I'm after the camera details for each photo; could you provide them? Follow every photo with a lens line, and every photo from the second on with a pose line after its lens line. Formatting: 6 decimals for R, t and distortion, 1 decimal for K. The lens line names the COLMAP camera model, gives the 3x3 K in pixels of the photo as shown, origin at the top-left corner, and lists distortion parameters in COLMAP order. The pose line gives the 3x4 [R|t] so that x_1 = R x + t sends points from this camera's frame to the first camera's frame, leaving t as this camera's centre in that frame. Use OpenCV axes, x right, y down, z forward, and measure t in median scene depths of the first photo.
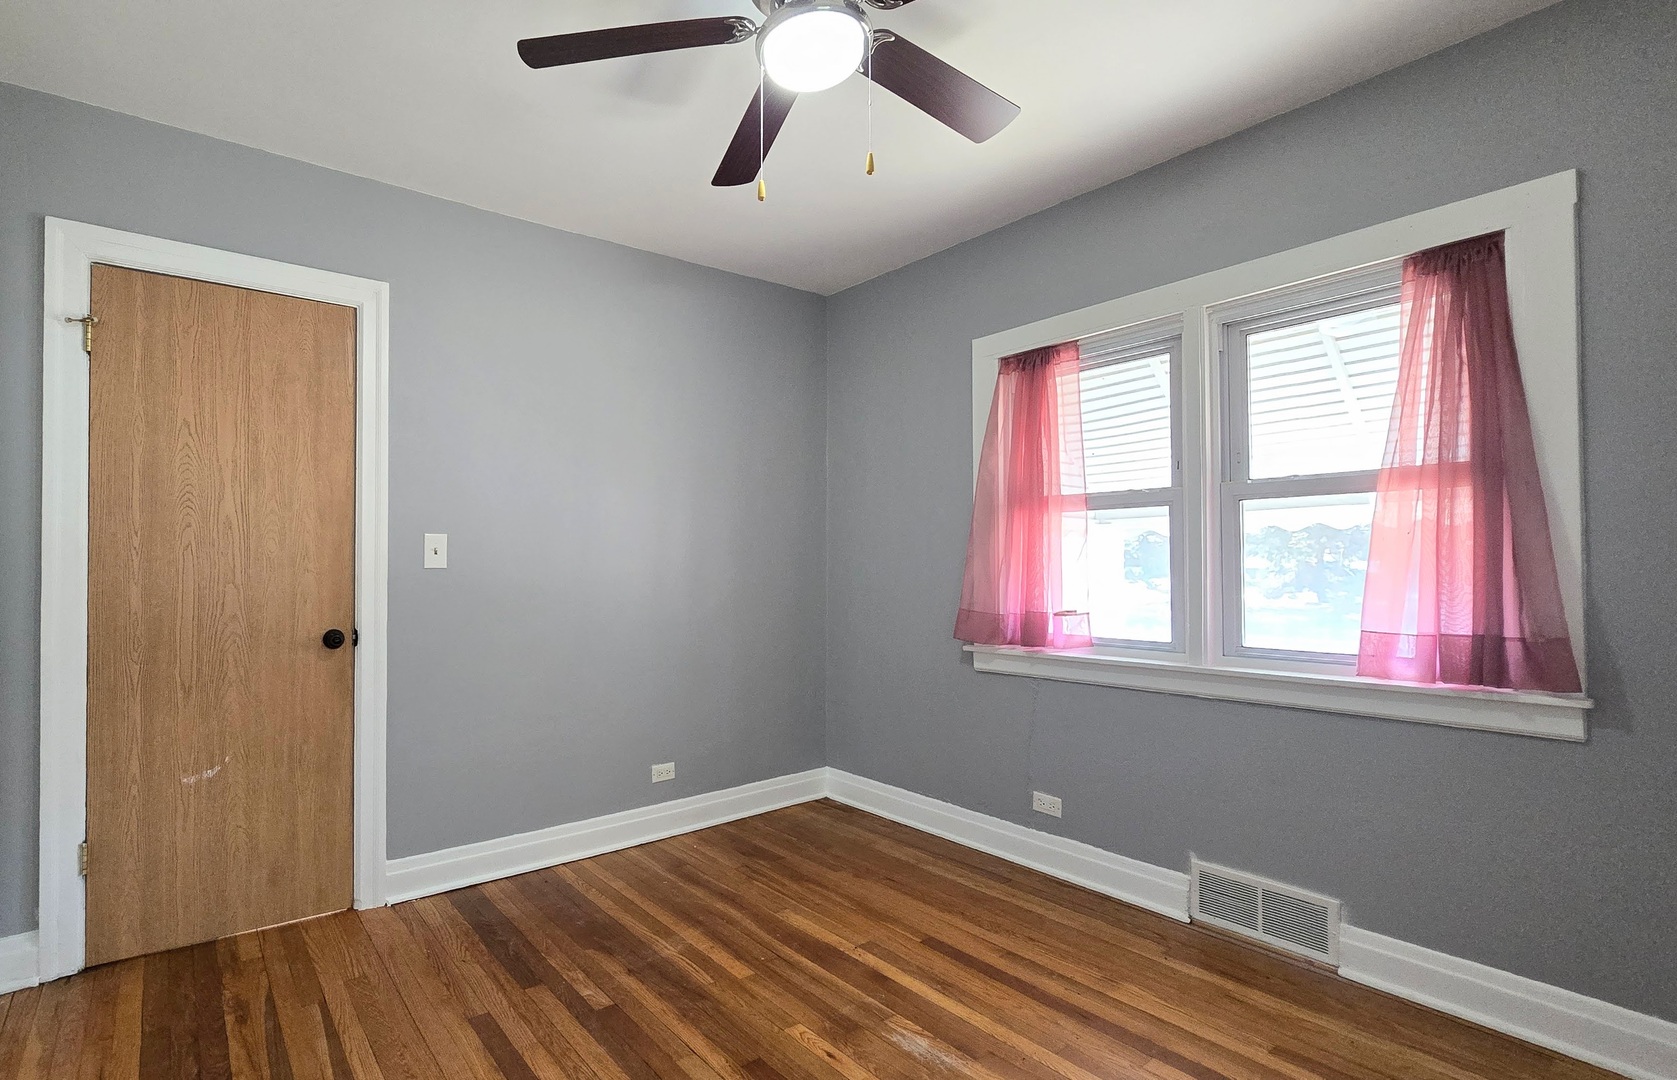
lens RADIAL K [[818.9, 0, 838.5], [0, 818.9, 540.0], [0, 0, 1]] dist [0.000688, 0.000043]
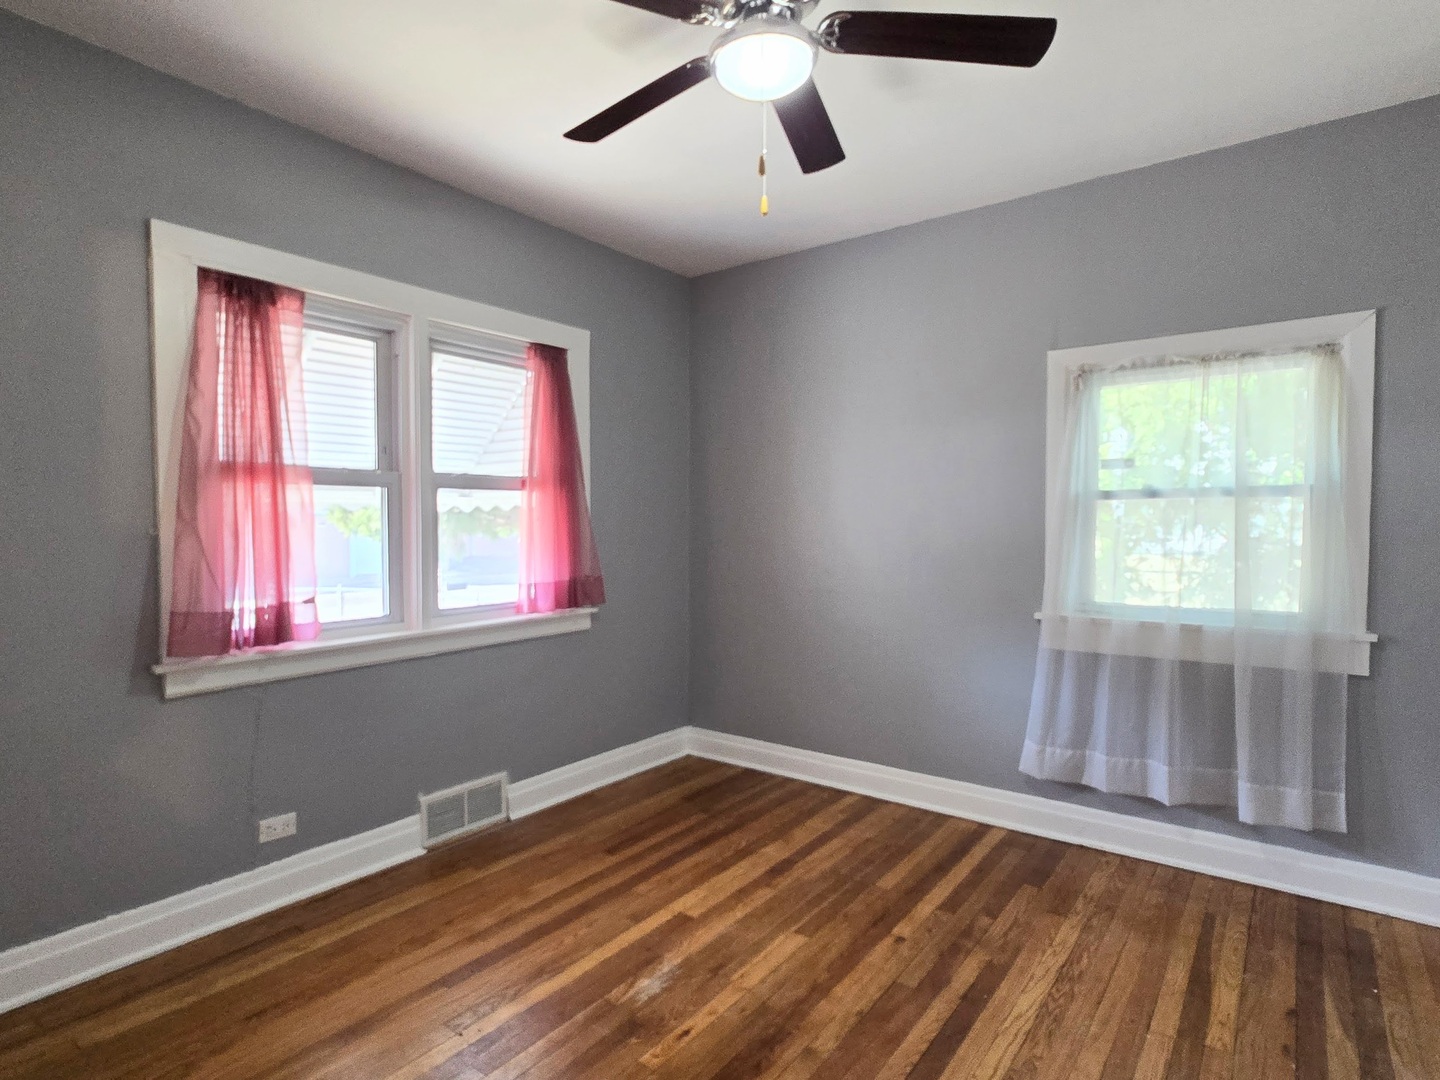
lens RADIAL K [[777.7, 0, 608.6], [0, 777.7, 543.1], [0, 0, 1]] dist [-0.000450, 0.000145]
pose [[-0.142923, -0.017375, 0.989581, -0.644344], [-0.022213, 0.999650, 0.014343, 0.009140], [-0.989485, -0.019931, -0.143259, 0.856900]]
